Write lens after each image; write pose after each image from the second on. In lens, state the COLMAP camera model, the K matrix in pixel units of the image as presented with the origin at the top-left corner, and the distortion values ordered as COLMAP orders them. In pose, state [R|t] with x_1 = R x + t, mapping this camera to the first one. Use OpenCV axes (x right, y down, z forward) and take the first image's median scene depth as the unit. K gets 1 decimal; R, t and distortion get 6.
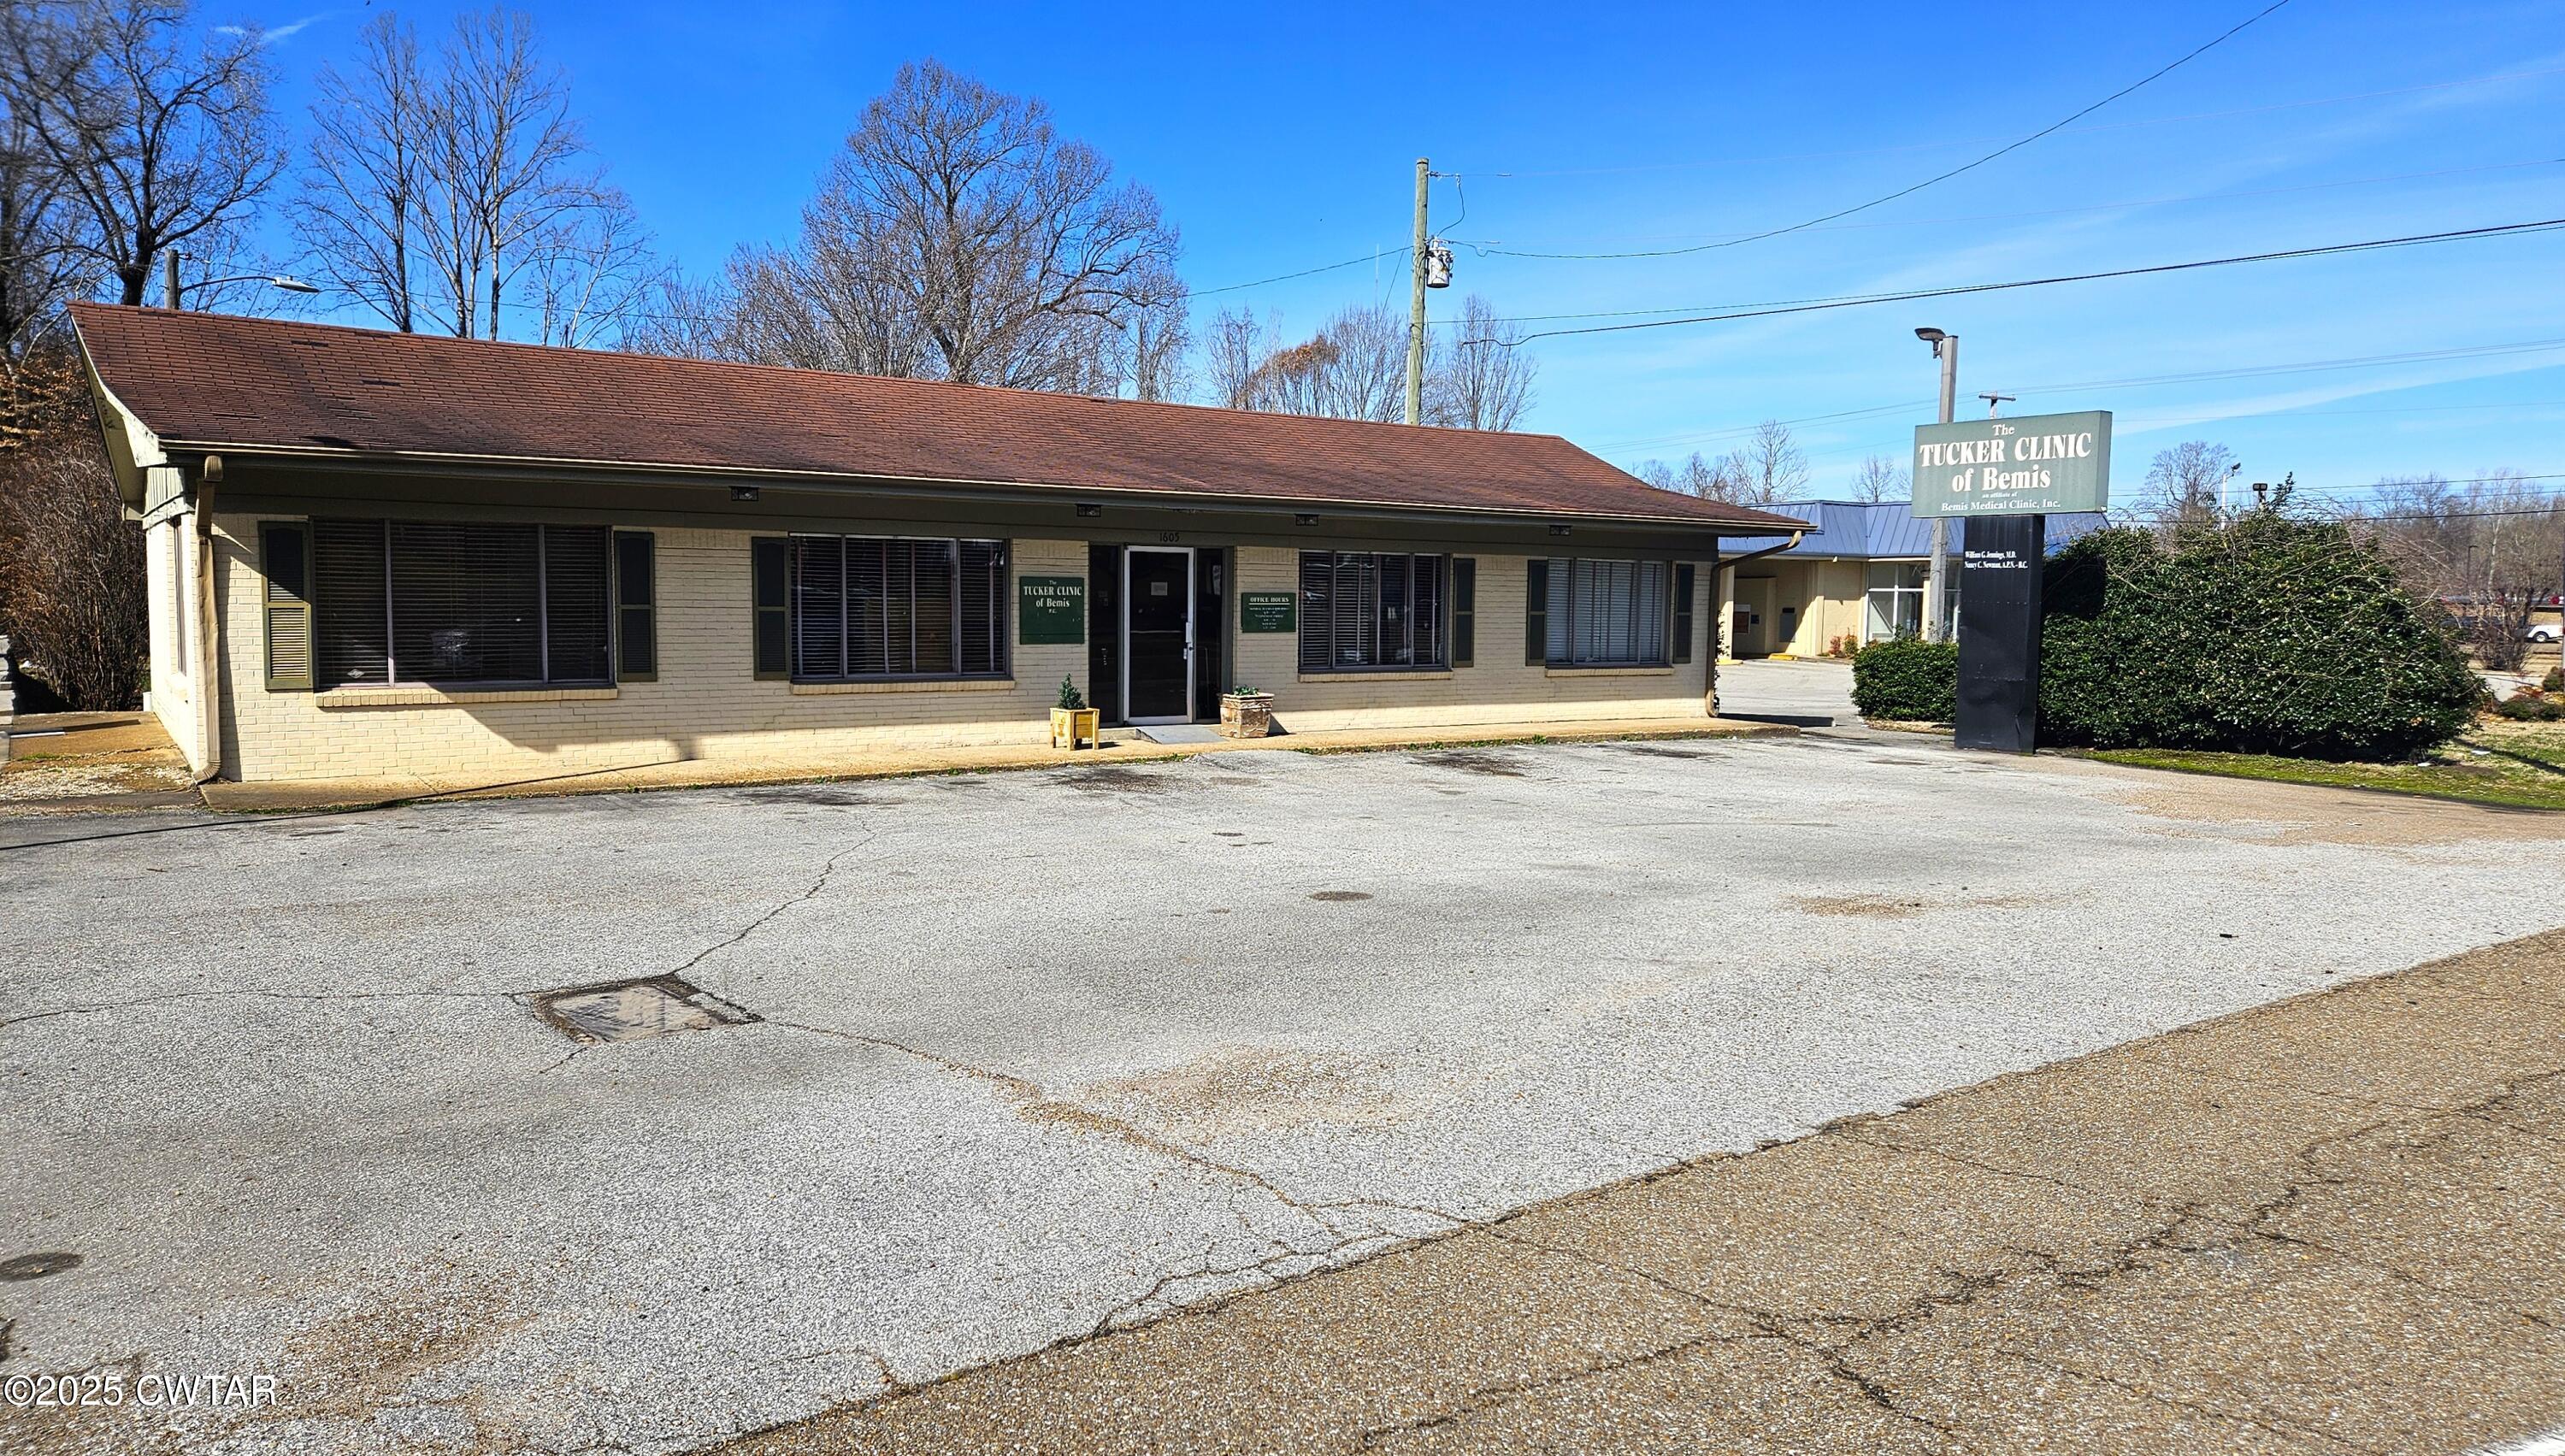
lens RADIAL K [[1699.9, 0, 1280.0], [0, 1699.9, 736.0], [0, 0, 1]] dist [0.028604, -0.009407]
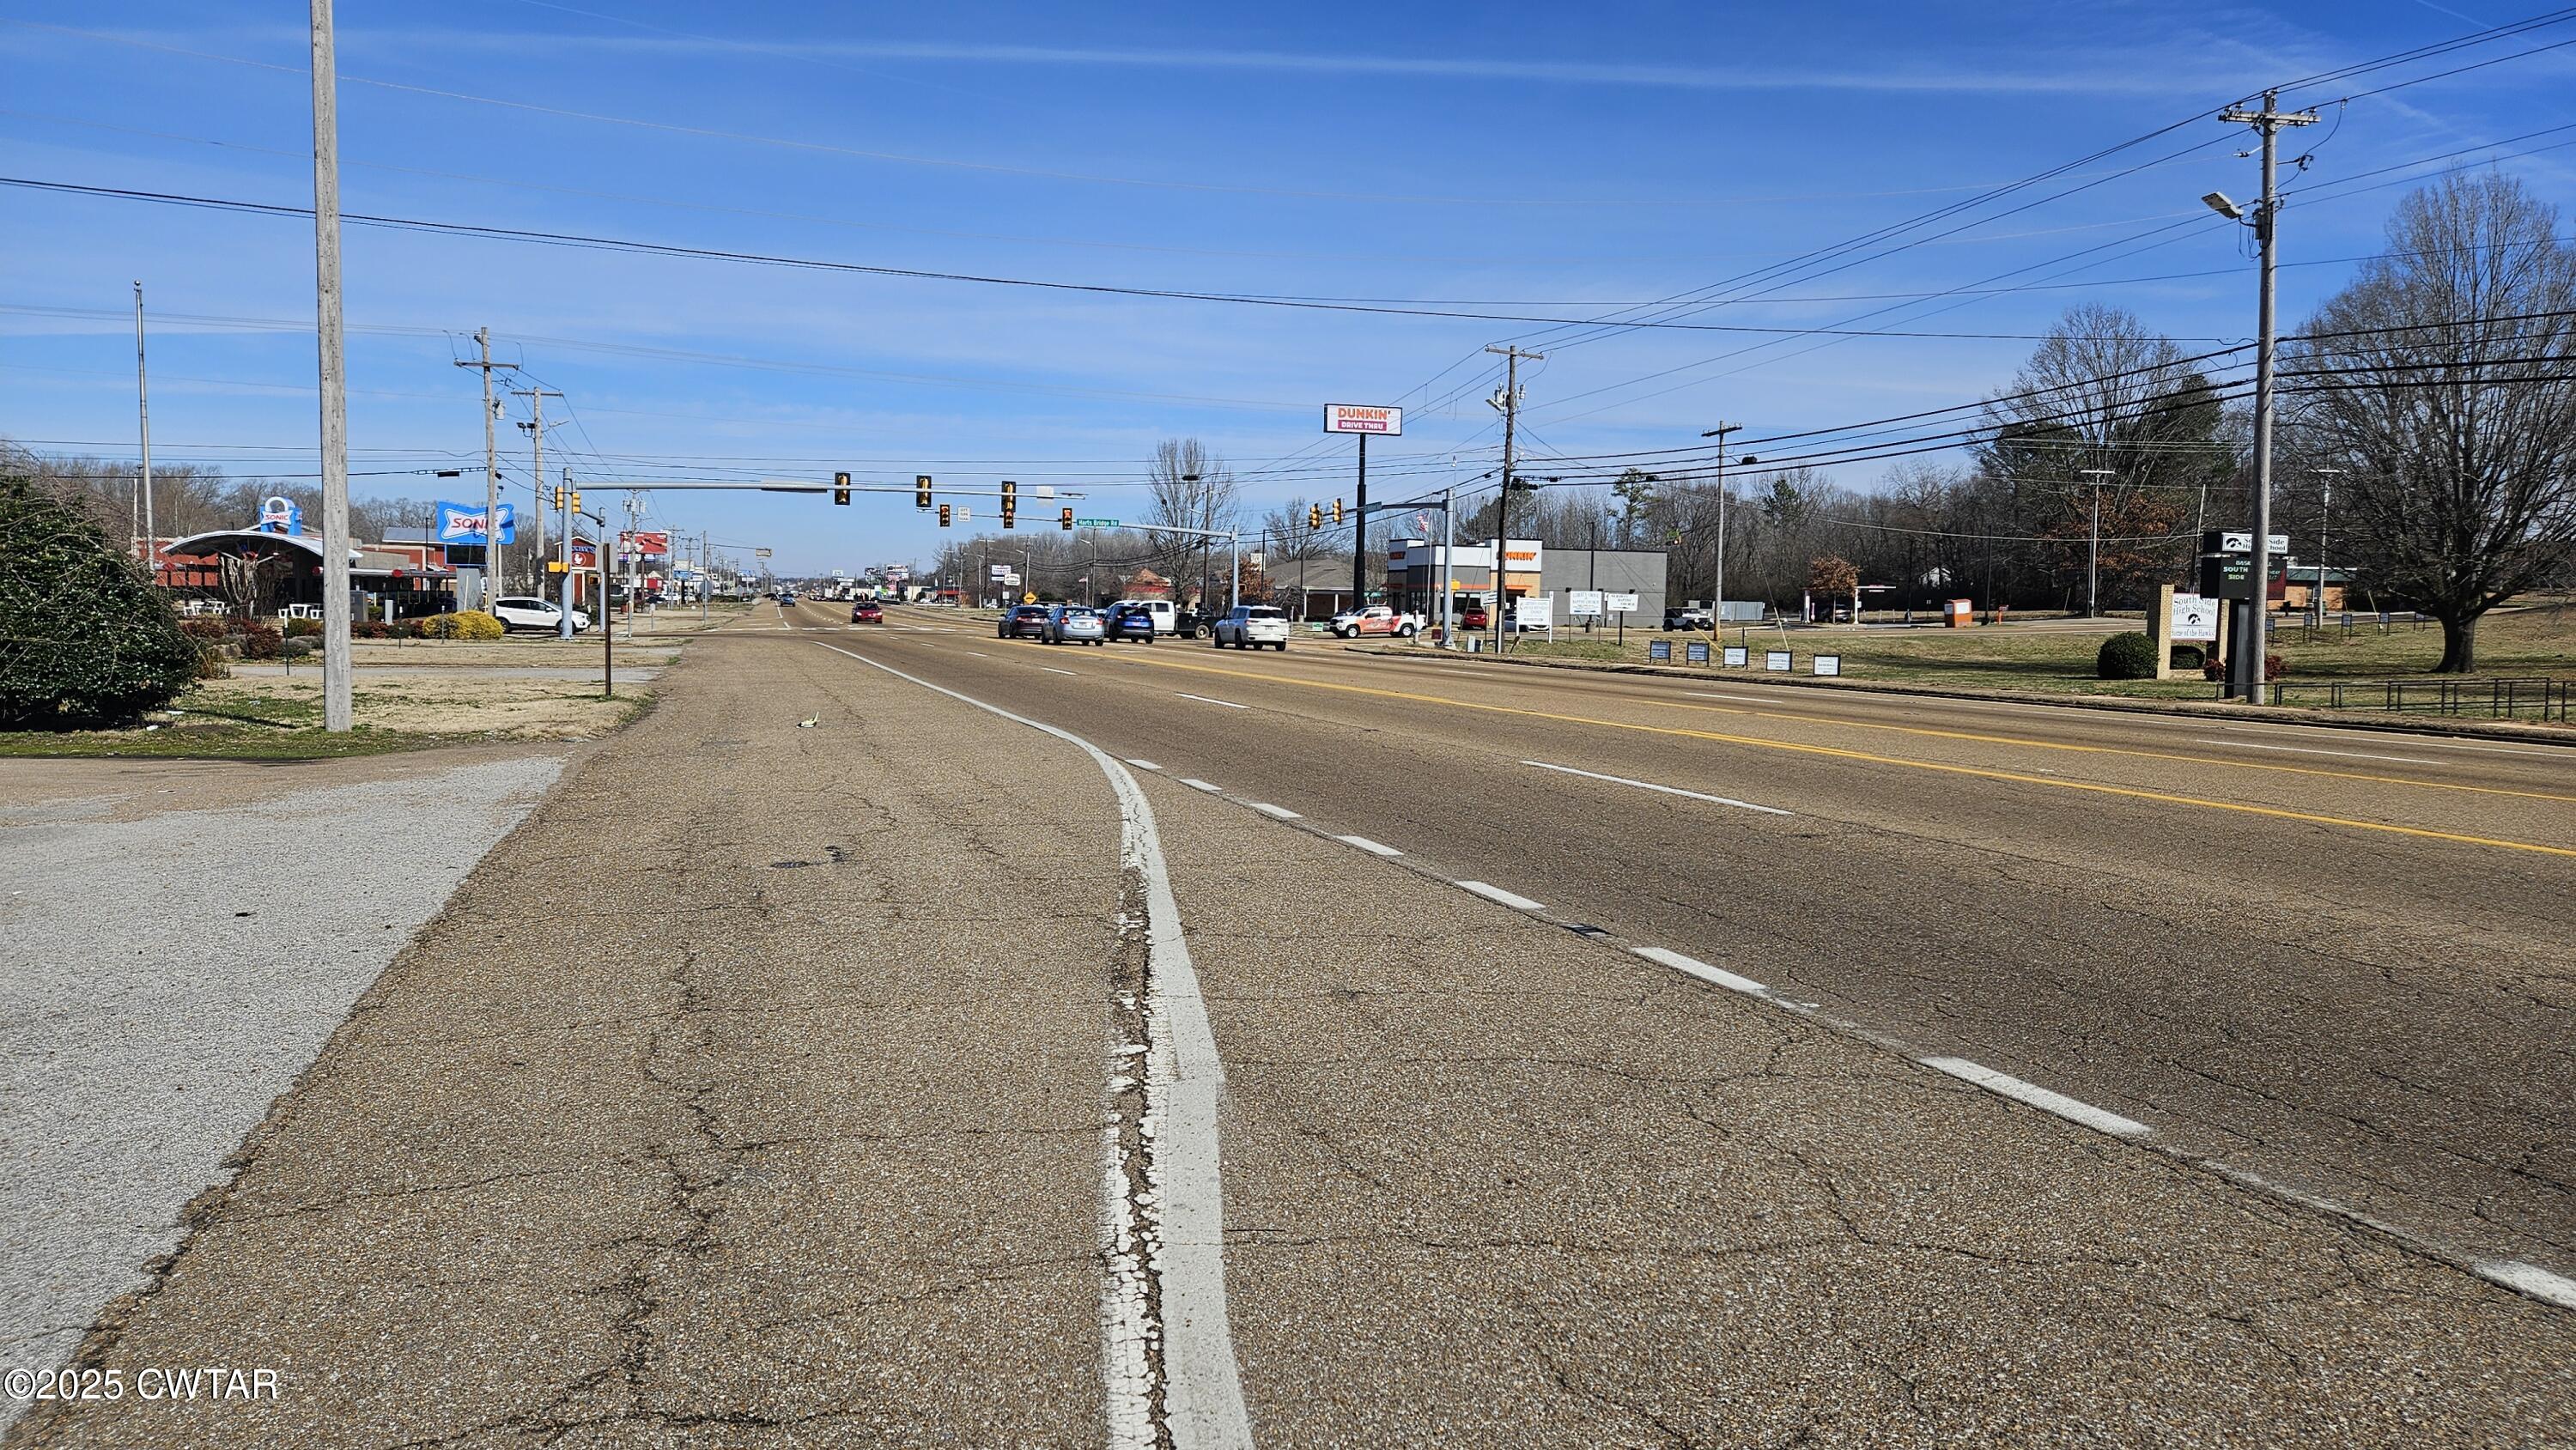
lens RADIAL K [[1685.5, 0, 1270.1], [0, 1685.5, 717.0], [0, 0, 1]] dist [0.026333, -0.014988]
pose [[0.297665, -0.067465, 0.952284, -0.077410], [0.058109, 0.996931, 0.052464, -0.003557], [-0.952900, 0.039720, 0.300671, 0.086957]]
